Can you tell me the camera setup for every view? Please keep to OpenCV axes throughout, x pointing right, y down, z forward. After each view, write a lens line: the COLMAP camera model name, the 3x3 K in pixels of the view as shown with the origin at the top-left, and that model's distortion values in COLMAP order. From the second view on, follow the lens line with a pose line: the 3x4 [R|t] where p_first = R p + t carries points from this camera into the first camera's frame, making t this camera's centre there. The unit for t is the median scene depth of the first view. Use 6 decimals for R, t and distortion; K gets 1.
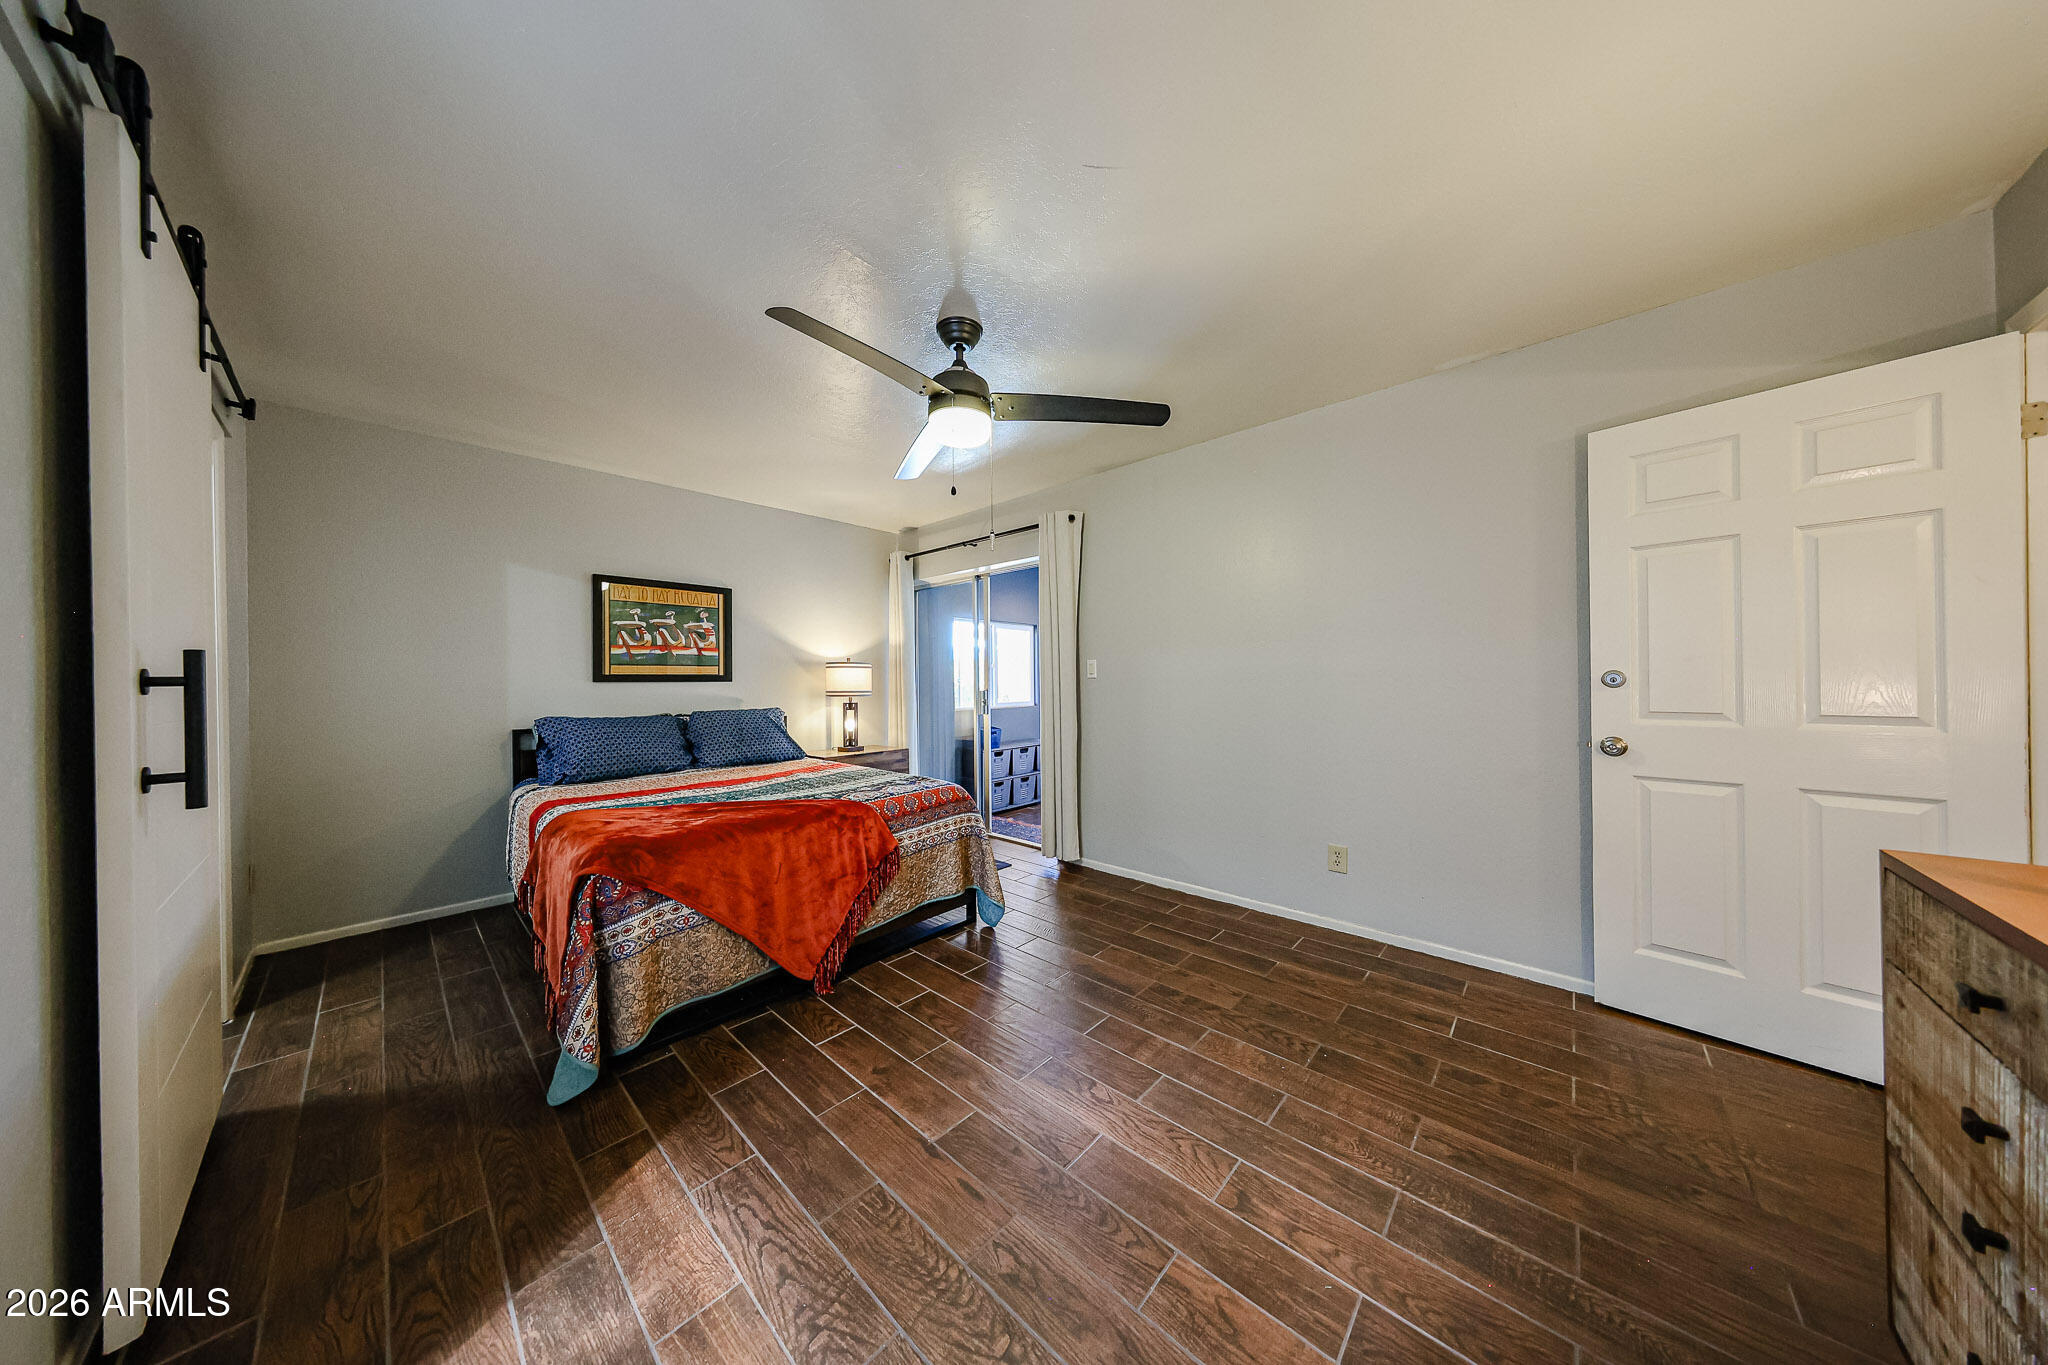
lens RADIAL K [[594.9, 0, 1027.9], [0, 594.9, 677.7], [0, 0, 1]] dist [-0.000672, 0.000038]
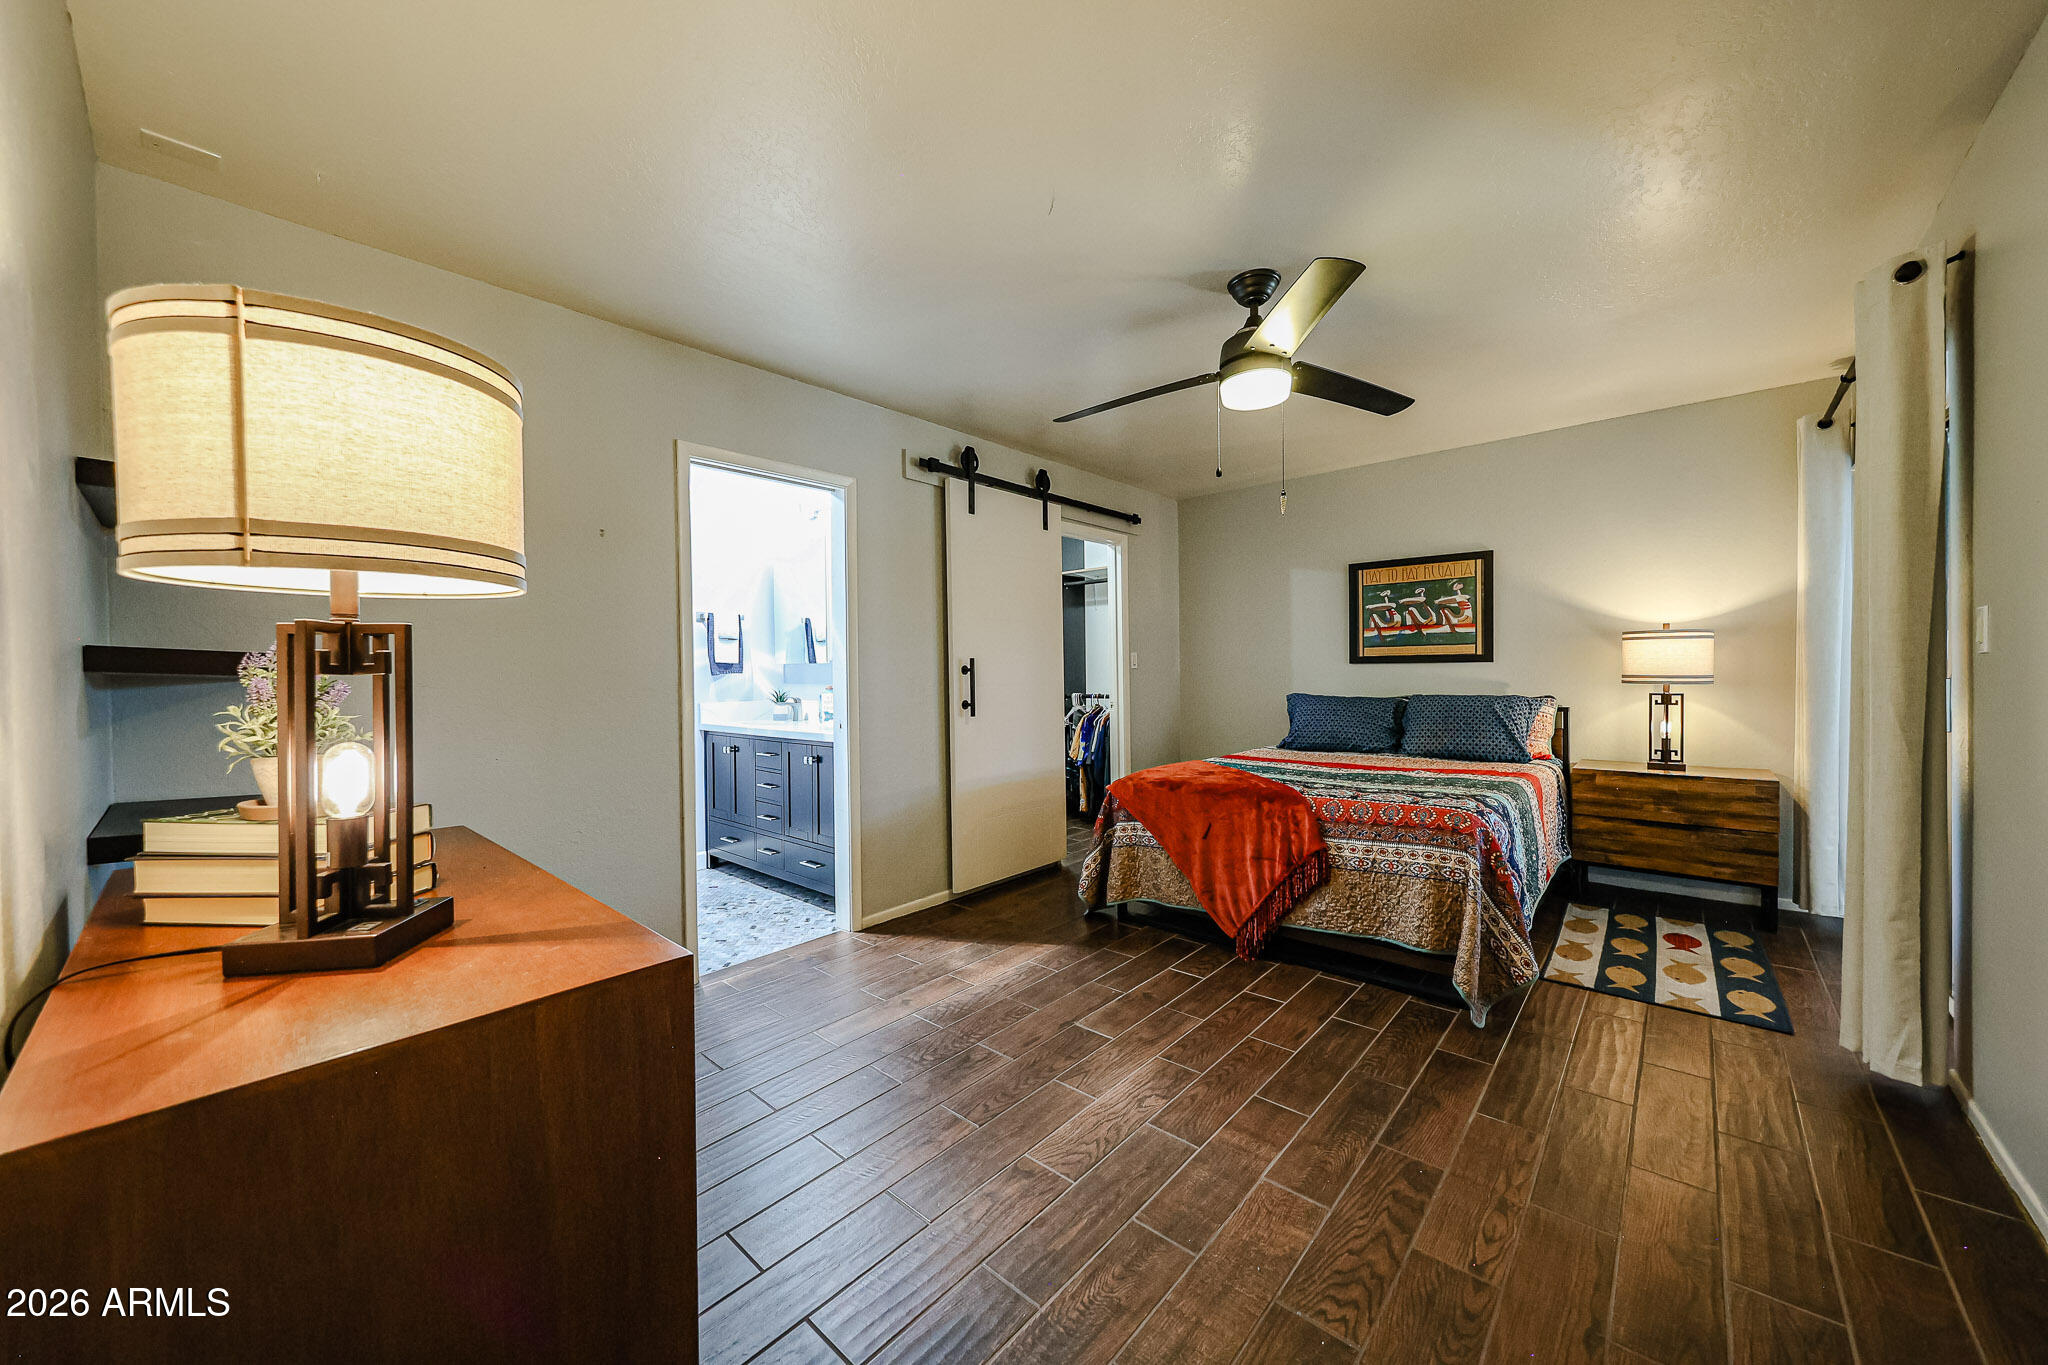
lens RADIAL K [[751.9, 0, 1024.6], [0, 751.9, 680.0], [0, 0, 1]] dist [-0.001101, 0.000243]
pose [[0.006771, 0.023428, -0.999703, 0.622781], [0.020535, 0.999511, 0.023563, -0.007056], [0.999766, -0.020688, 0.006287, 0.377806]]
